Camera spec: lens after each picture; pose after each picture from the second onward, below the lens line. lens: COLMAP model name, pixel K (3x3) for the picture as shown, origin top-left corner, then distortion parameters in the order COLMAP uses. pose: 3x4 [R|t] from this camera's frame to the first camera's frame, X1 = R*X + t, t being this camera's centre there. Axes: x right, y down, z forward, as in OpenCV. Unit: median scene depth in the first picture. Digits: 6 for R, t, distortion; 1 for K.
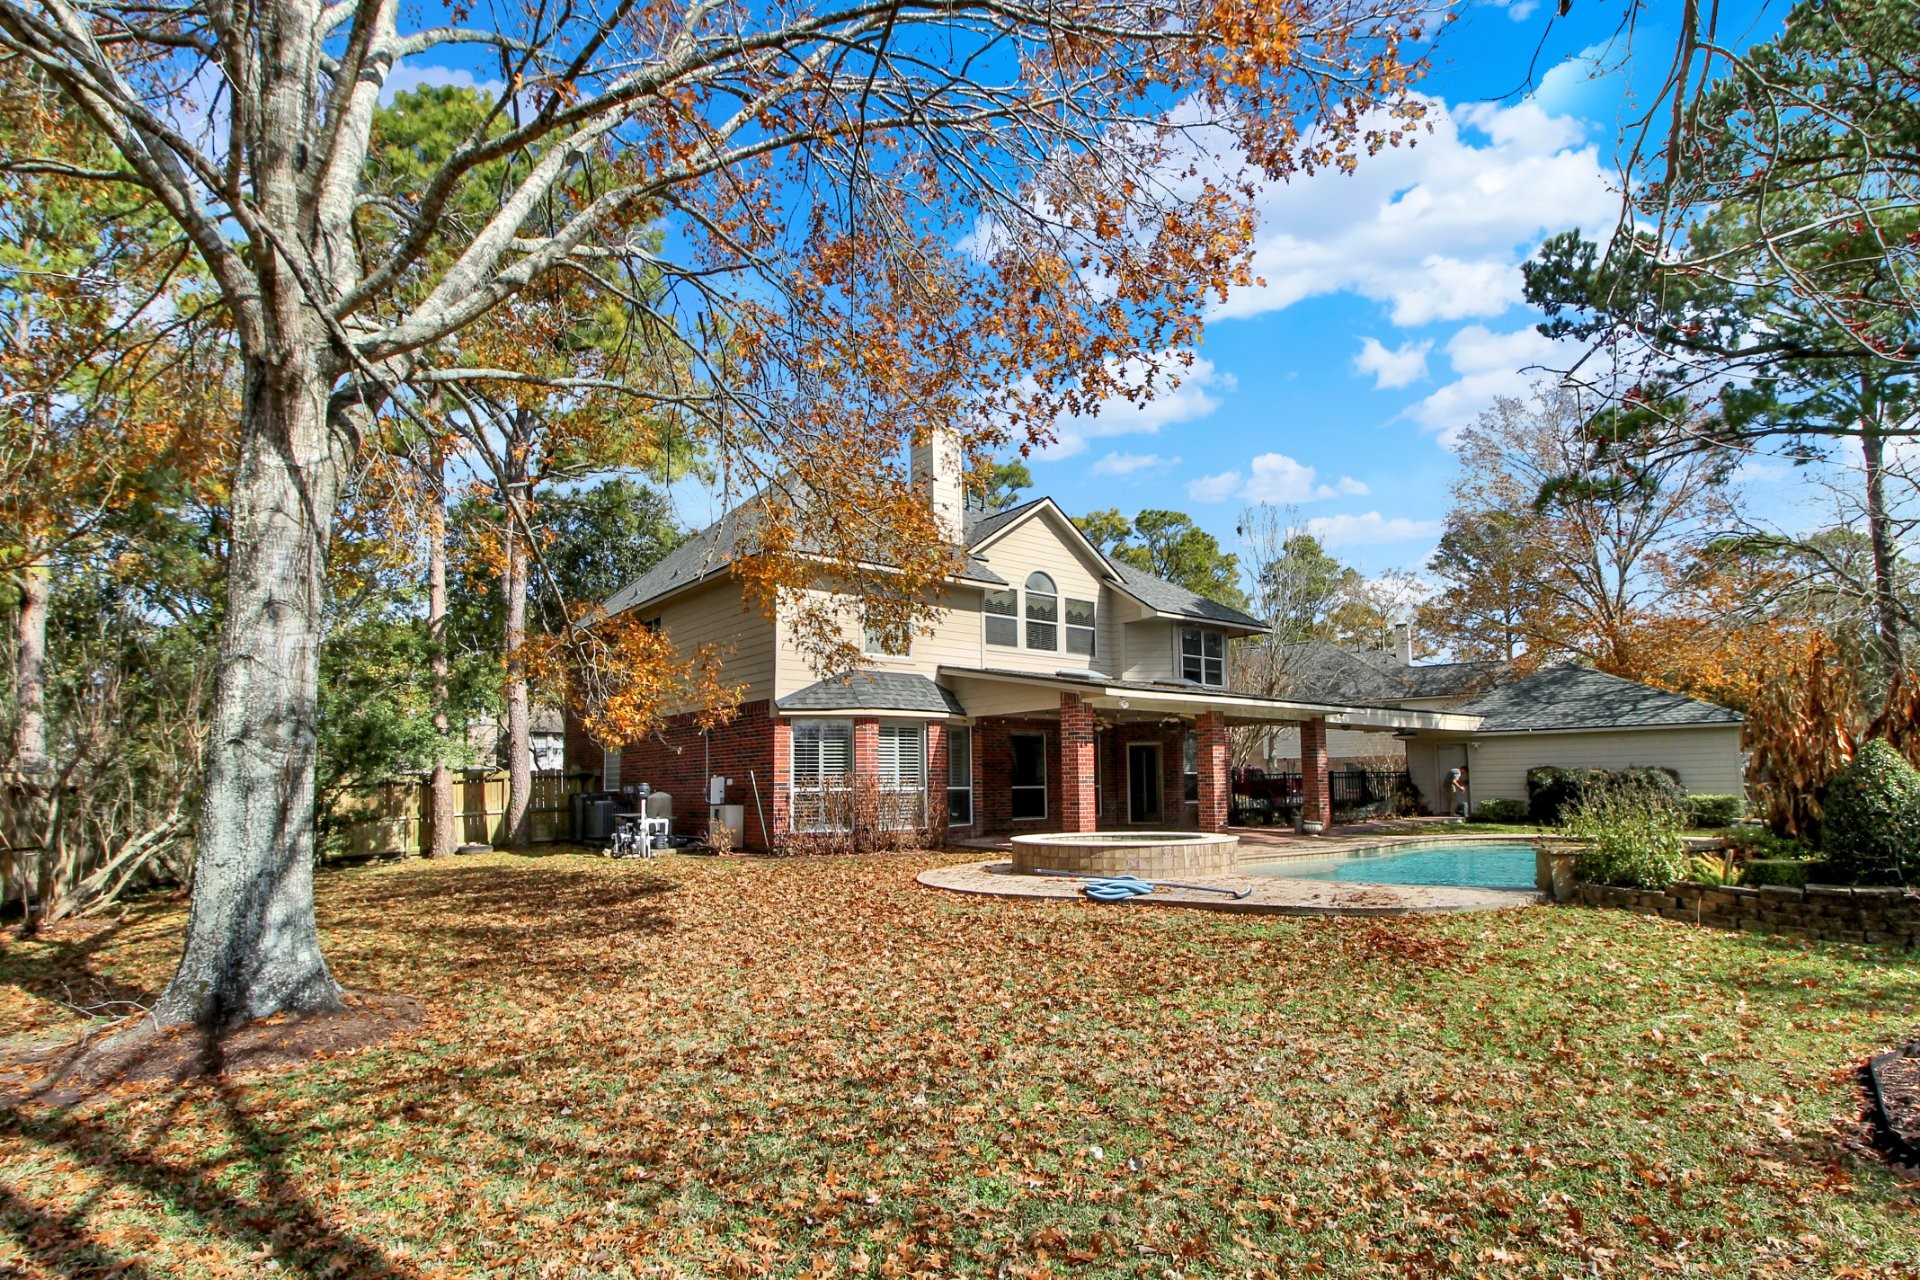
lens RADIAL K [[972.6, 0, 960.0], [0, 972.6, 640.0], [0, 0, 1]] dist [0.001548, -0.014682]
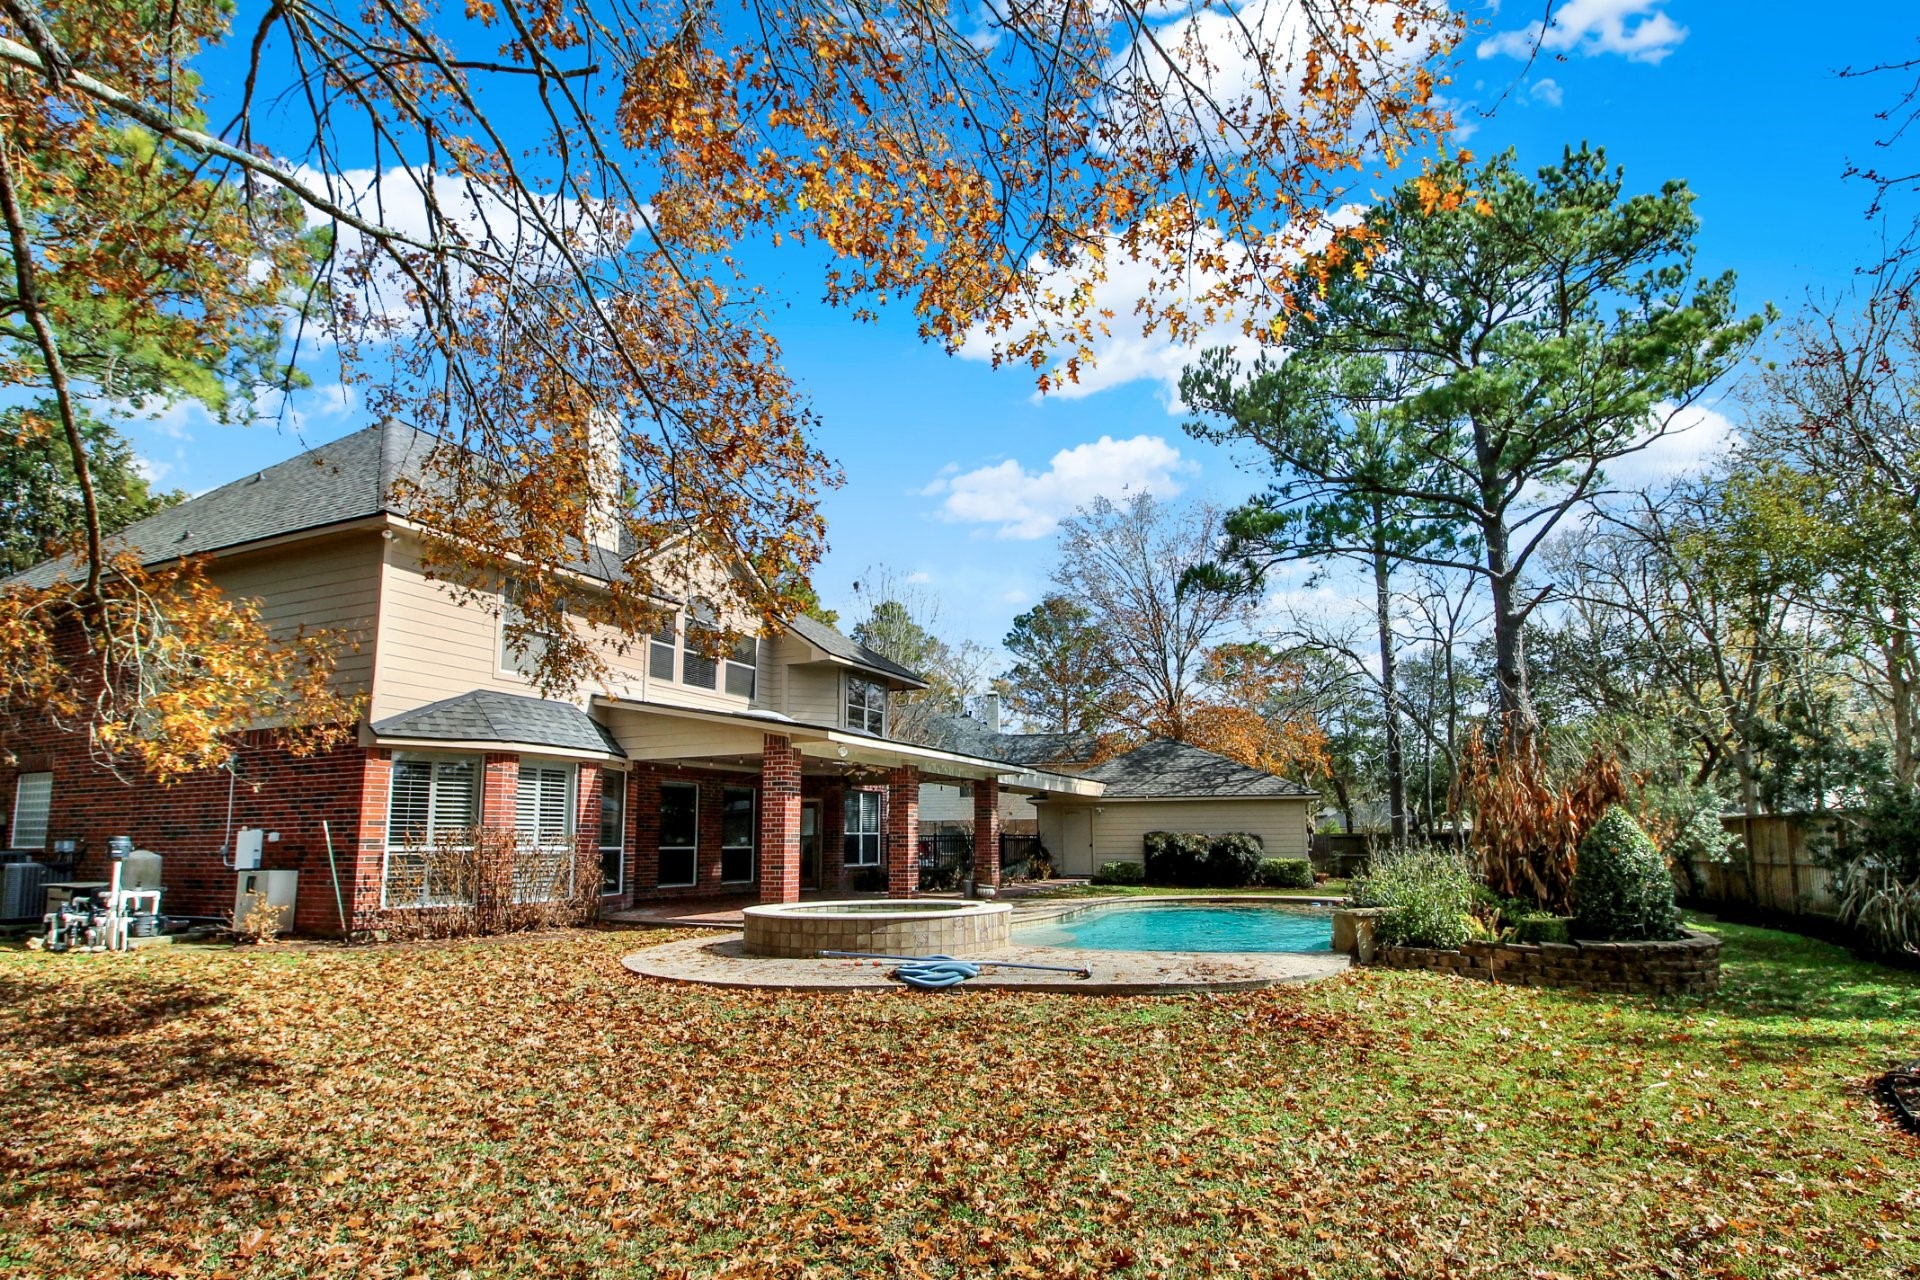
lens RADIAL K [[993.8, 0, 965.6], [0, 993.8, 663.7], [0, 0, 1]] dist [0.002949, -0.013853]
pose [[0.892115, 0.087861, 0.443184, -0.120463], [-0.071986, 0.996020, -0.052554, 0.023975], [-0.446037, 0.014981, 0.894889, 0.140894]]
